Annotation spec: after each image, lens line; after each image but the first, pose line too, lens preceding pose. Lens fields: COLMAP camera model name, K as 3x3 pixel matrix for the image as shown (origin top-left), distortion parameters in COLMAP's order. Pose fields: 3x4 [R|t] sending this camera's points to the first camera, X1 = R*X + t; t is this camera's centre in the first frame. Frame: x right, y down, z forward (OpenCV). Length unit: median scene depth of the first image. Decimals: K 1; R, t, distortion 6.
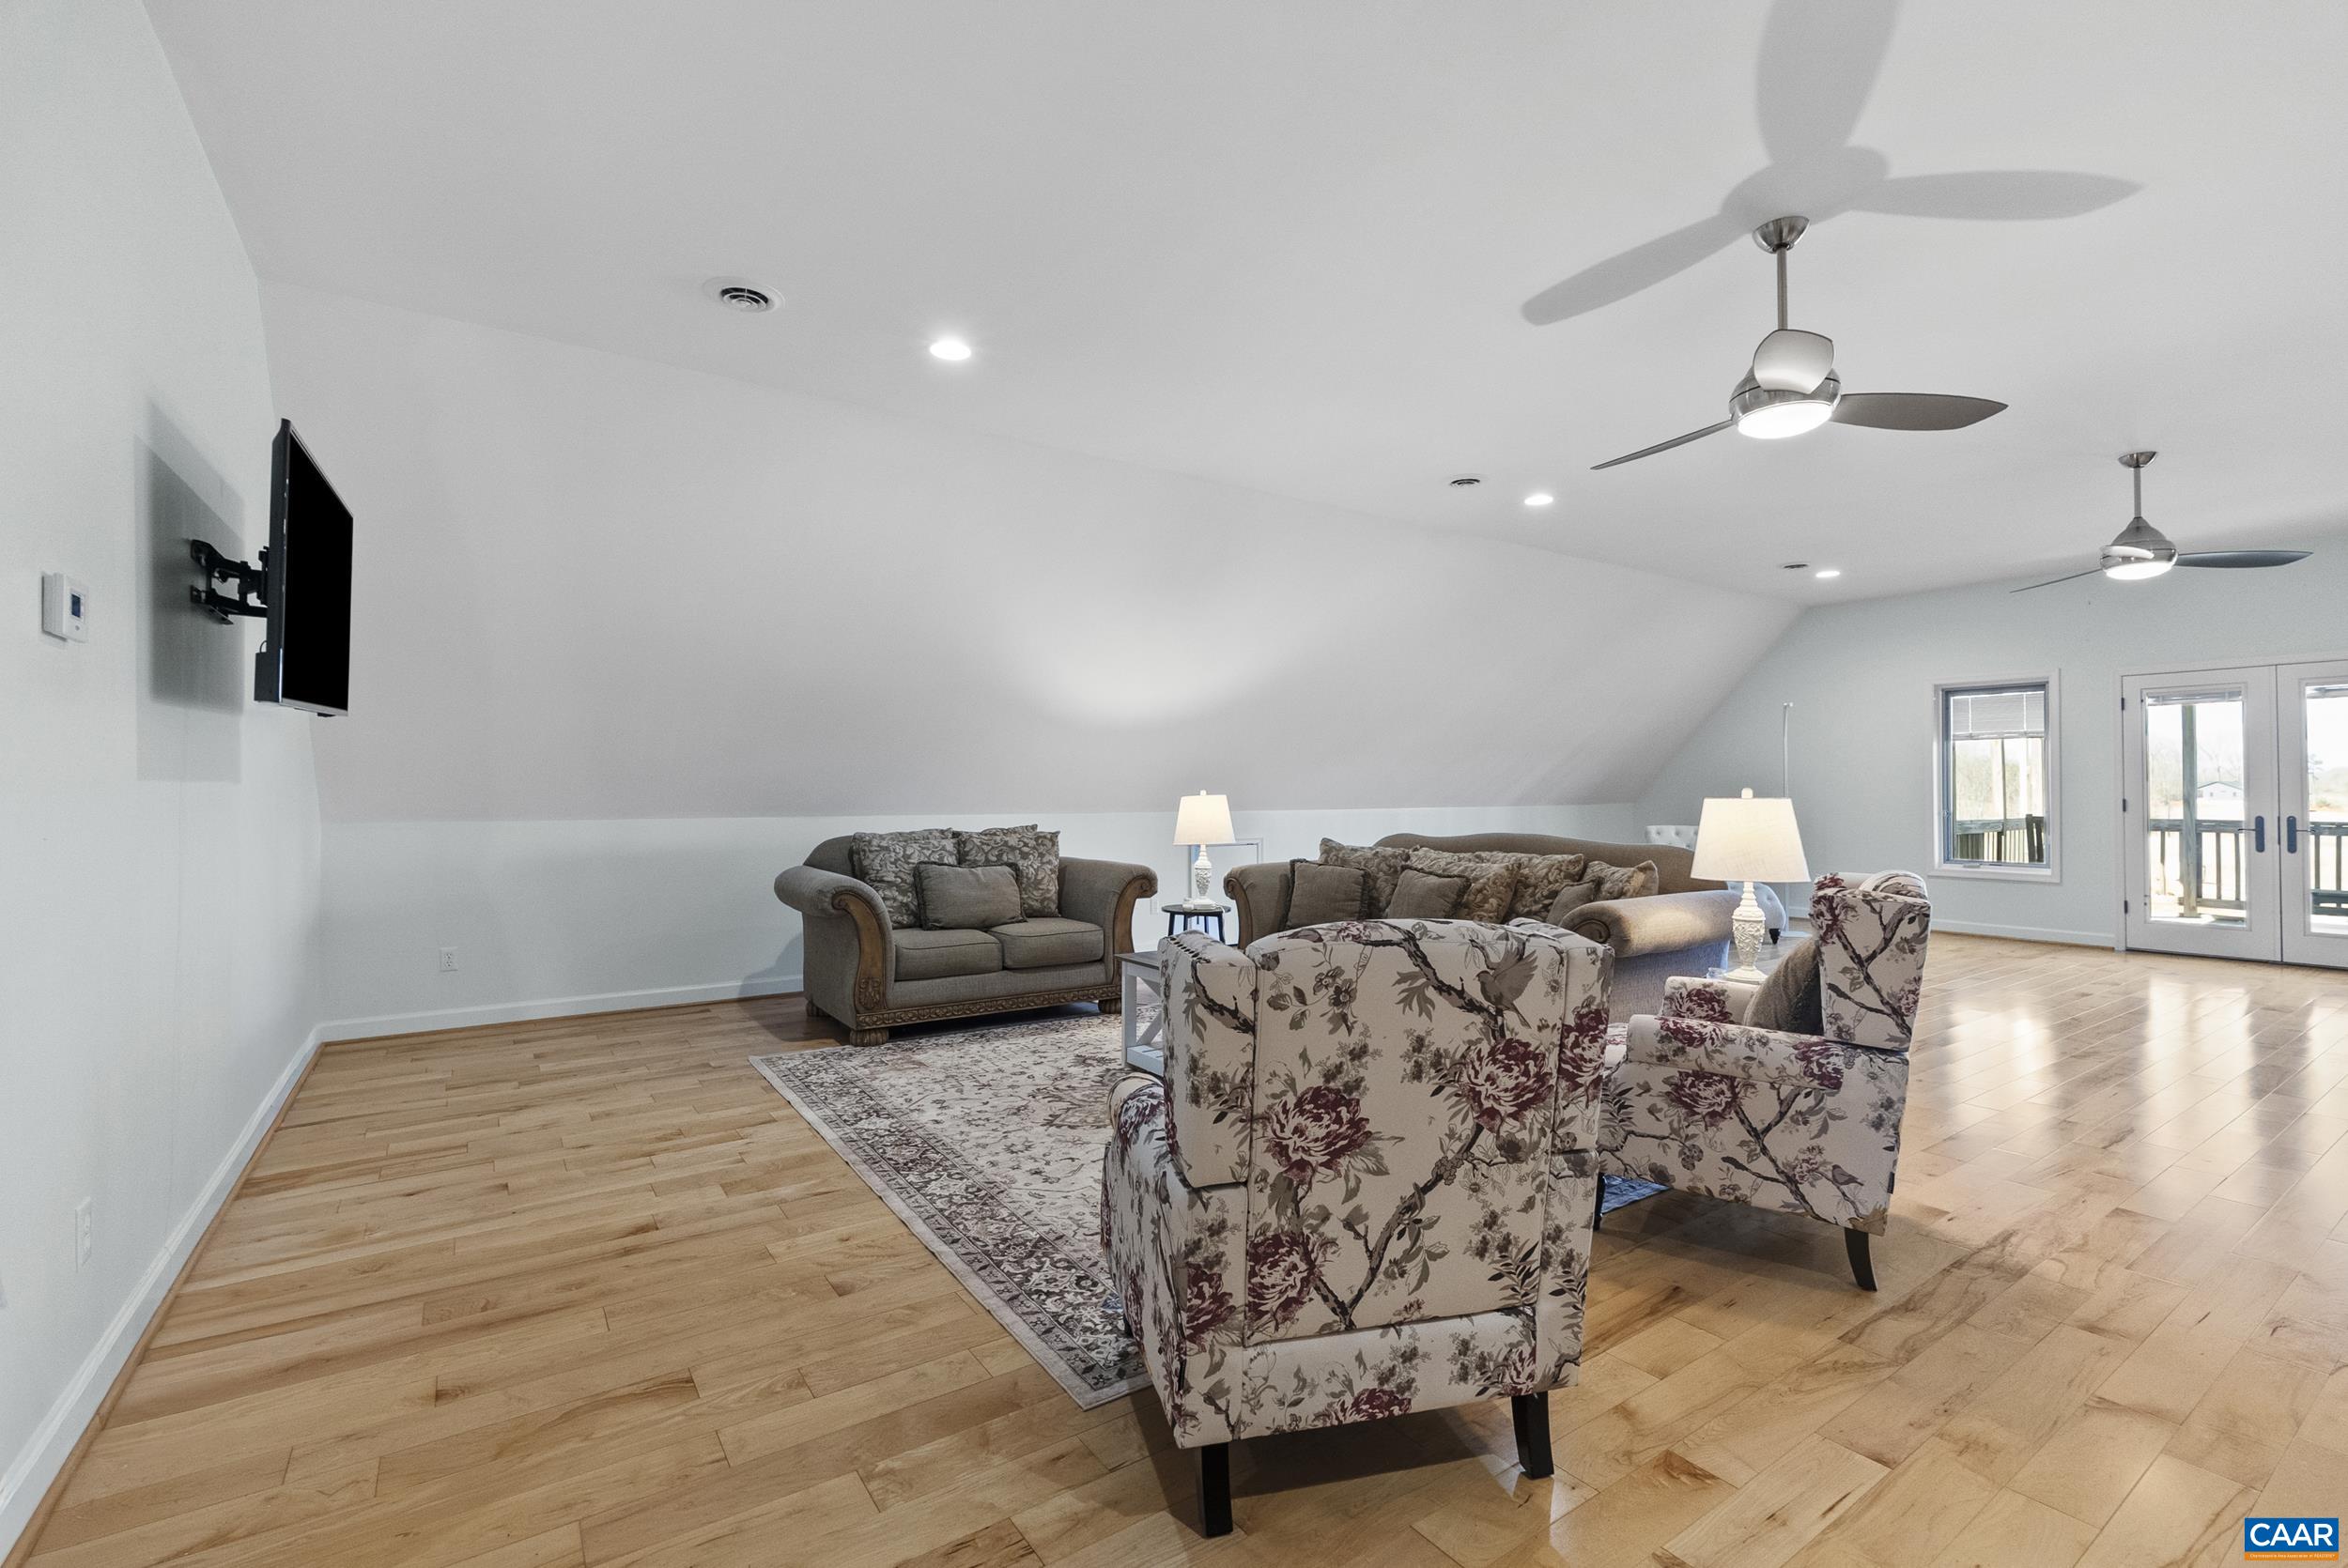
lens RADIAL K [[1047.8, 0, 1169.1], [0, 1047.8, 783.4], [0, 0, 1]] dist [-0.002701, 0.000168]
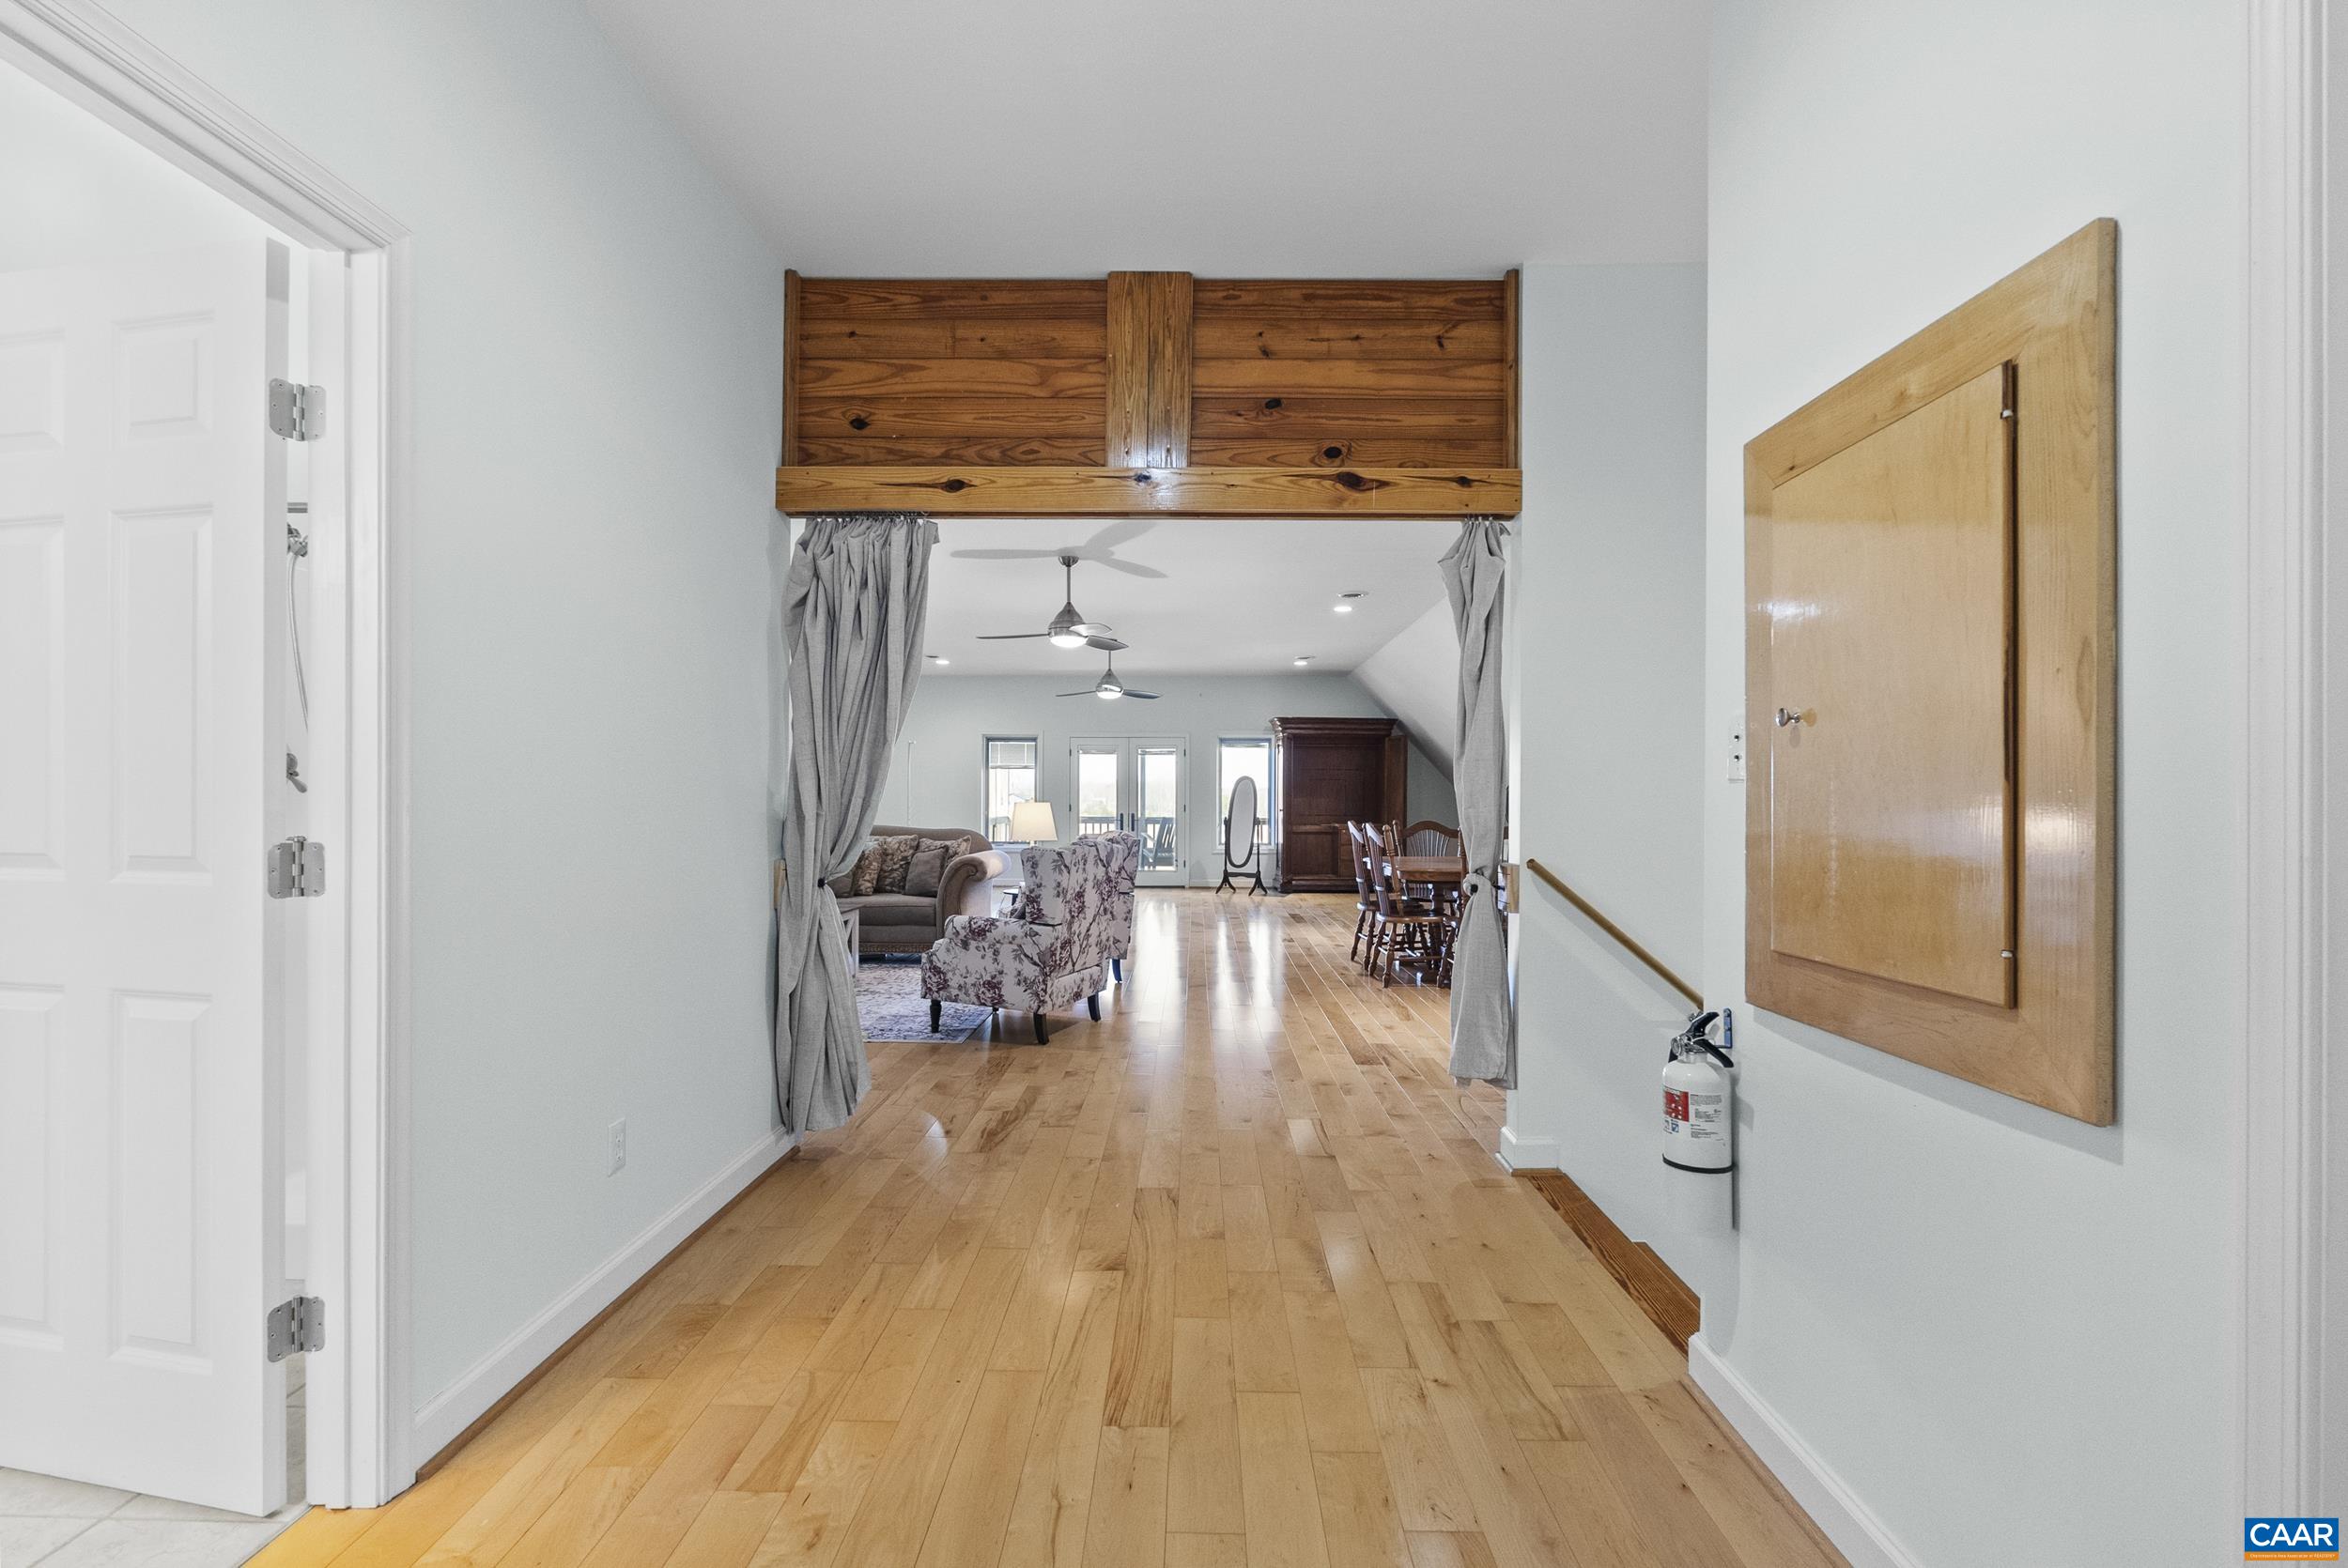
lens RADIAL K [[1047.8, 0, 1178.3], [0, 1047.8, 796.2], [0, 0, 1]] dist [-0.002701, 0.000168]
pose [[0.592134, 0.008708, 0.805792, -1.301272], [-0.011840, 0.999928, -0.002105, 0.001134], [-0.805752, -0.008294, 0.592194, -0.658277]]
